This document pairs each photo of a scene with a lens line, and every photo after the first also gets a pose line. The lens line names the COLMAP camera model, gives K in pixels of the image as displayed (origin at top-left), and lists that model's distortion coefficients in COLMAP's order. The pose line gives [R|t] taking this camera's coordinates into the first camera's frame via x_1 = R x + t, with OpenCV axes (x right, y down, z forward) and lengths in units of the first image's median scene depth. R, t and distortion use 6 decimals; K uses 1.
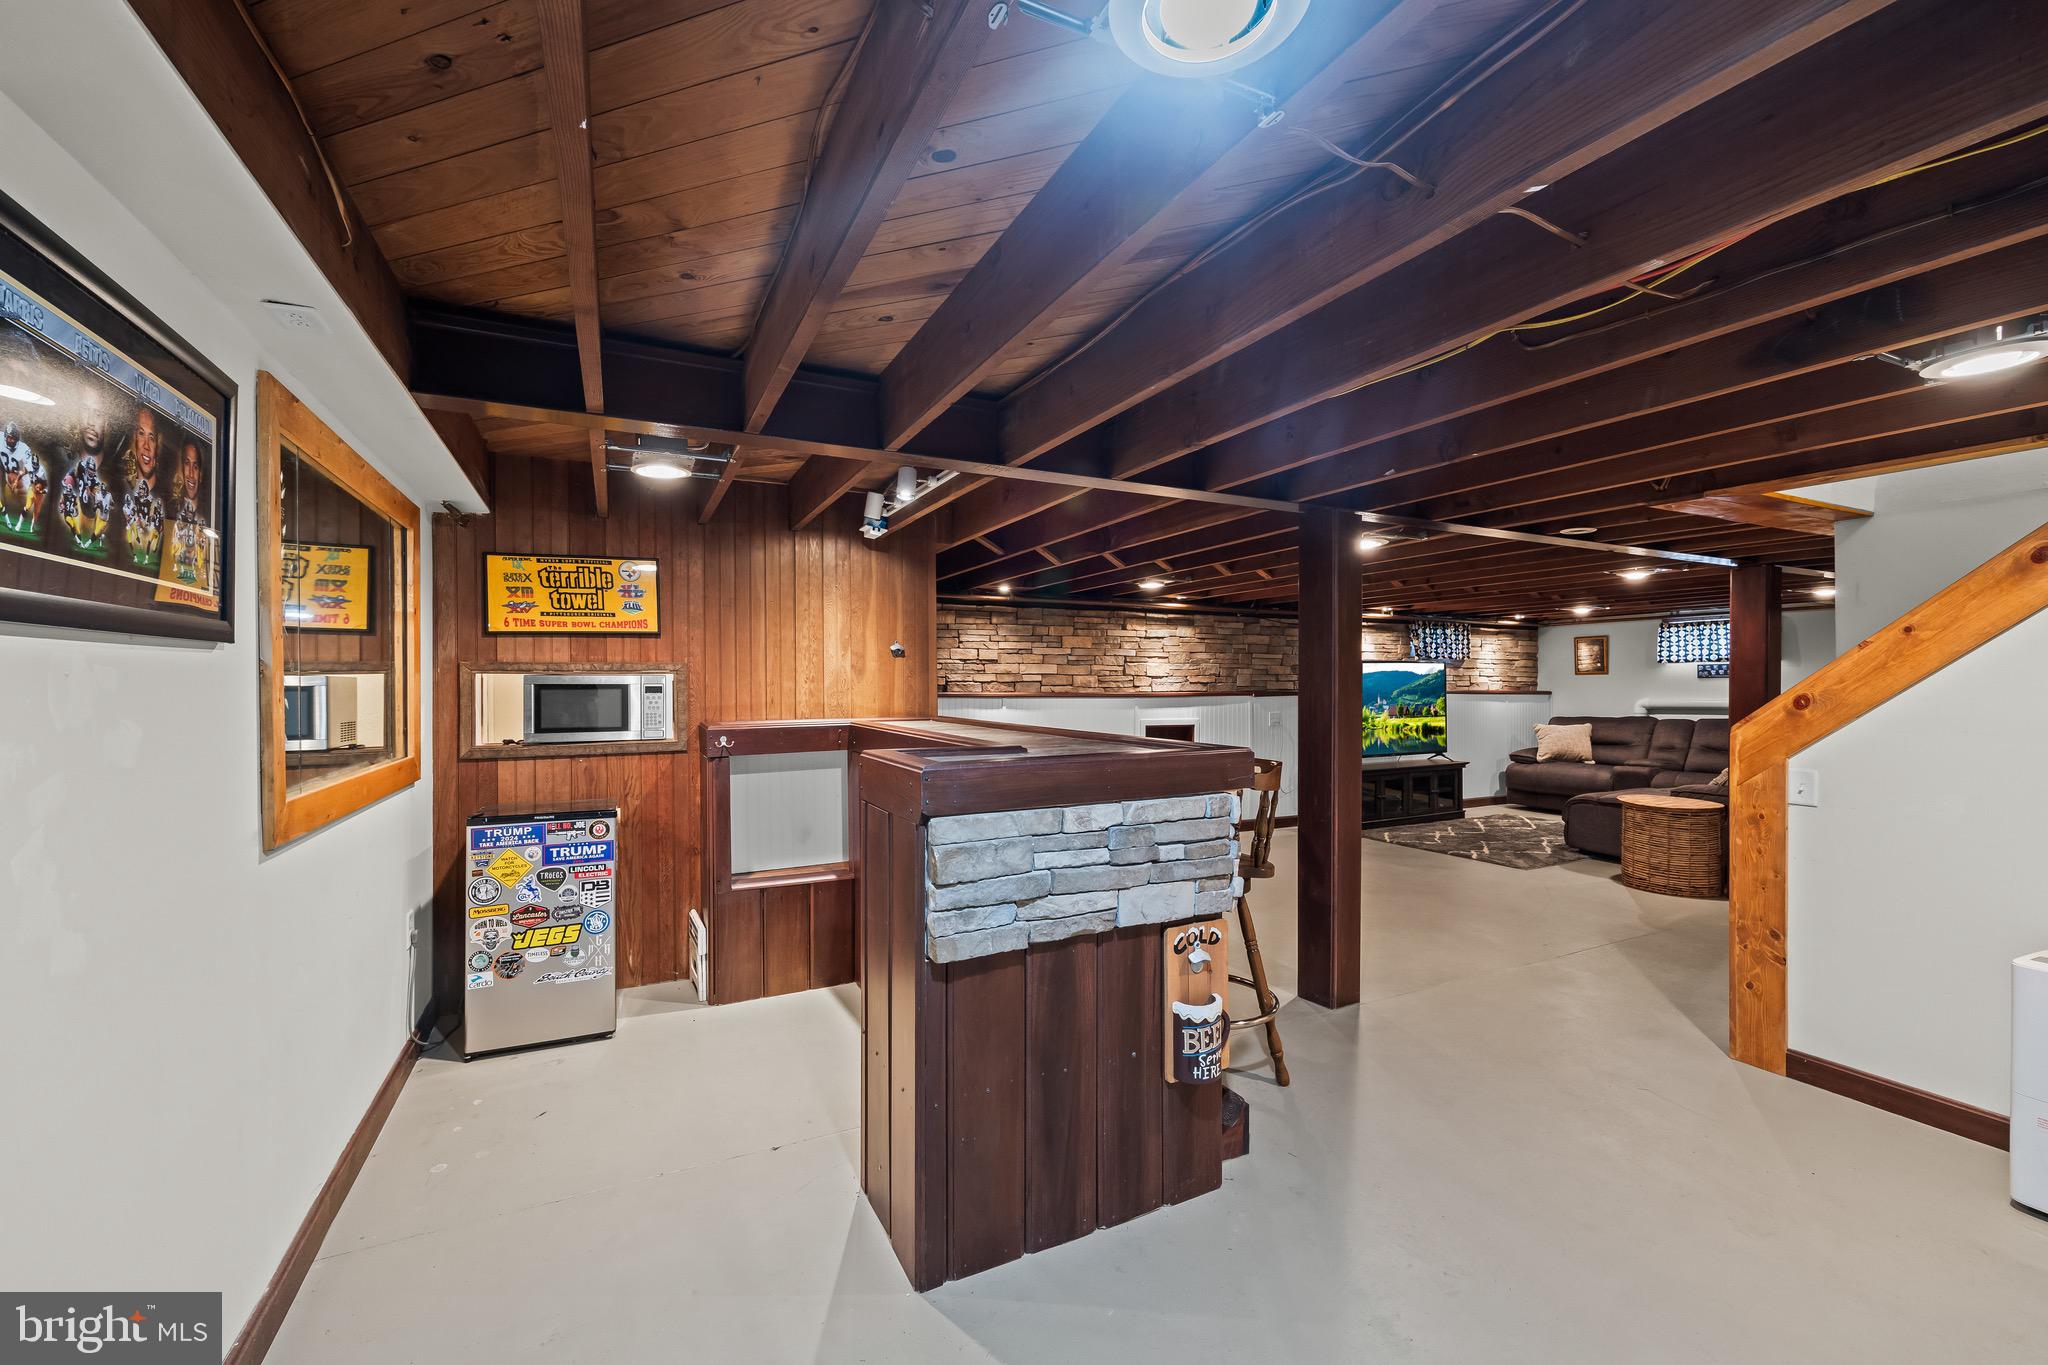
lens RADIAL K [[847.9, 0, 1023.9], [0, 847.9, 679.4], [0, 0, 1]] dist [-0.001985, 0.000639]
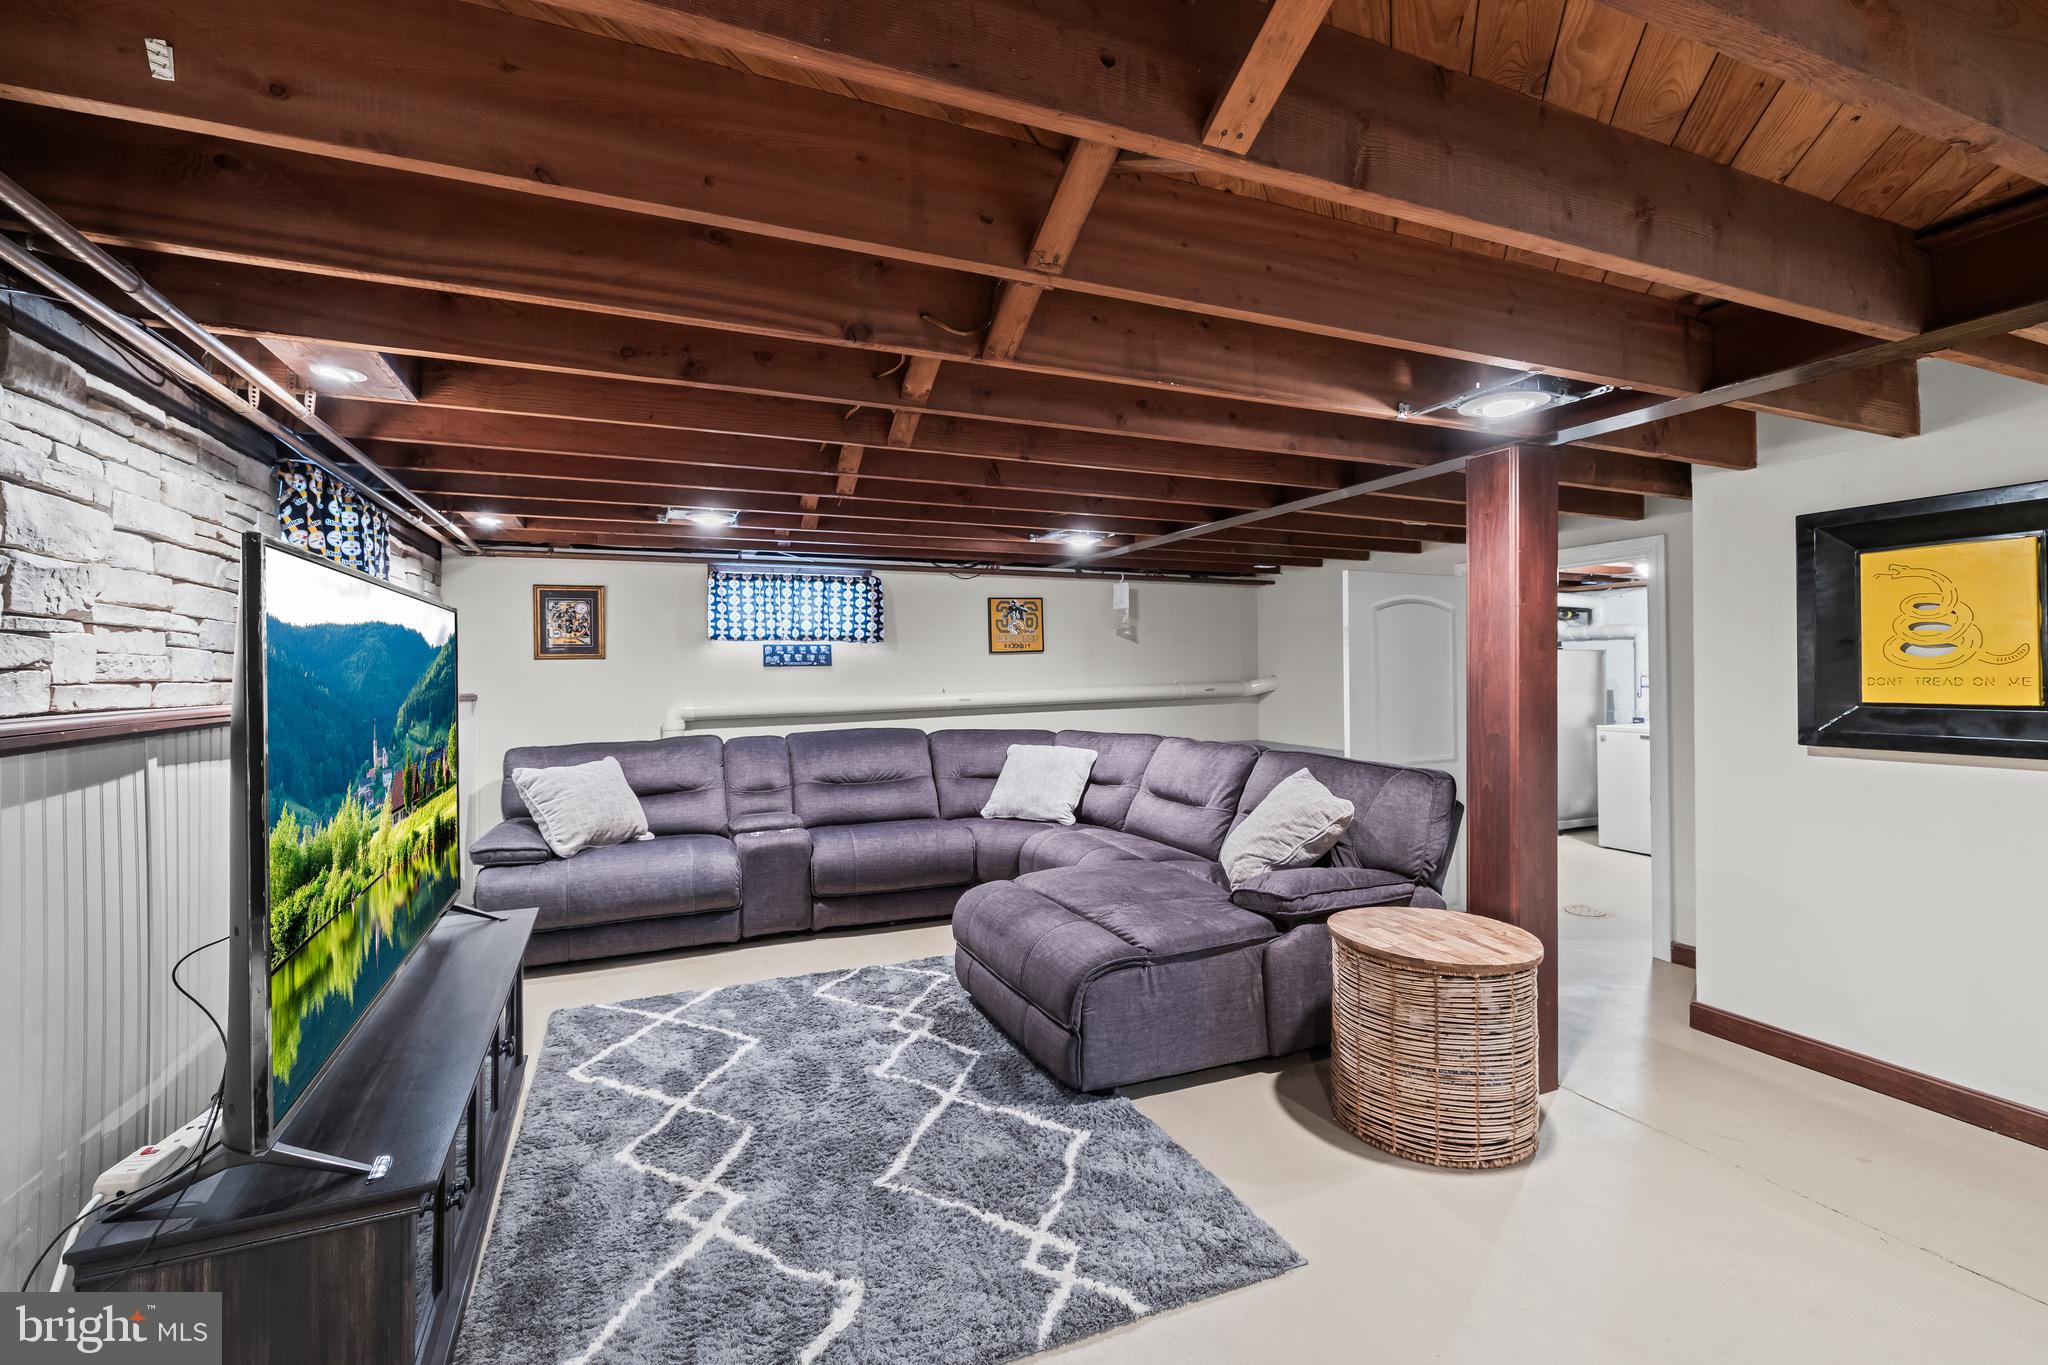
lens RADIAL K [[847.9, 0, 994.2], [0, 847.9, 674.9], [0, 0, 1]] dist [-0.001985, 0.000639]
pose [[0.067393, -0.001940, 0.997725, 0.199971], [0.004043, 0.999990, 0.001672, 0.003988], [-0.997718, 0.003921, 0.067400, 0.803524]]
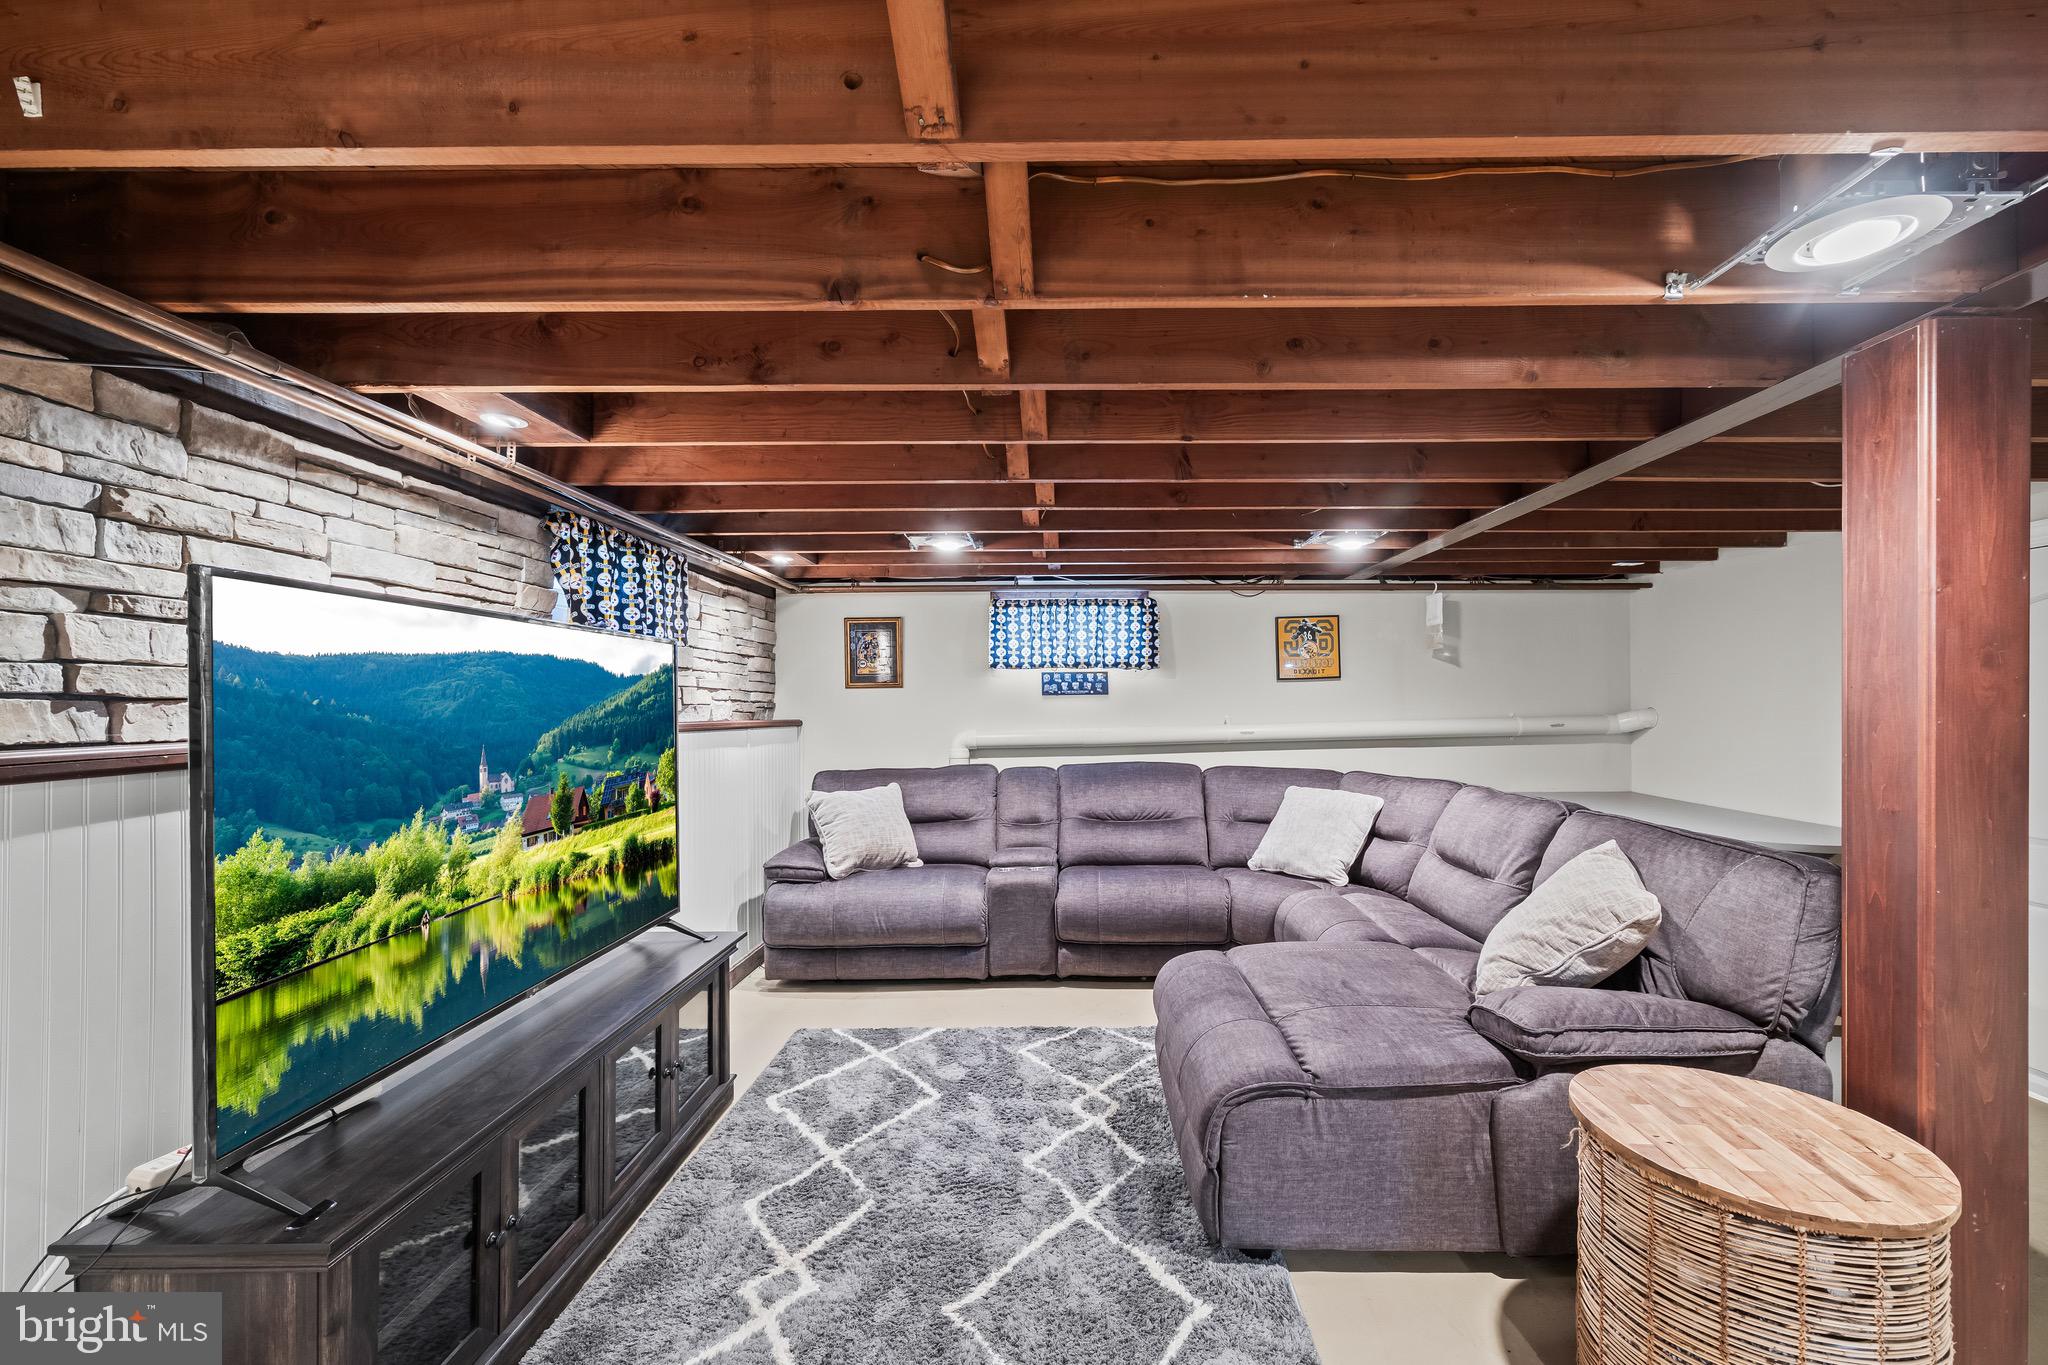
lens RADIAL K [[847.9, 0, 1093.9], [0, 847.9, 702.2], [0, 0, 1]] dist [-0.001985, 0.000639]
pose [[0.413594, -0.000771, 0.910461, 0.269841], [0.000968, 0.999999, 0.000407, 0.003156], [-0.910461, 0.000713, 0.413595, 0.735248]]
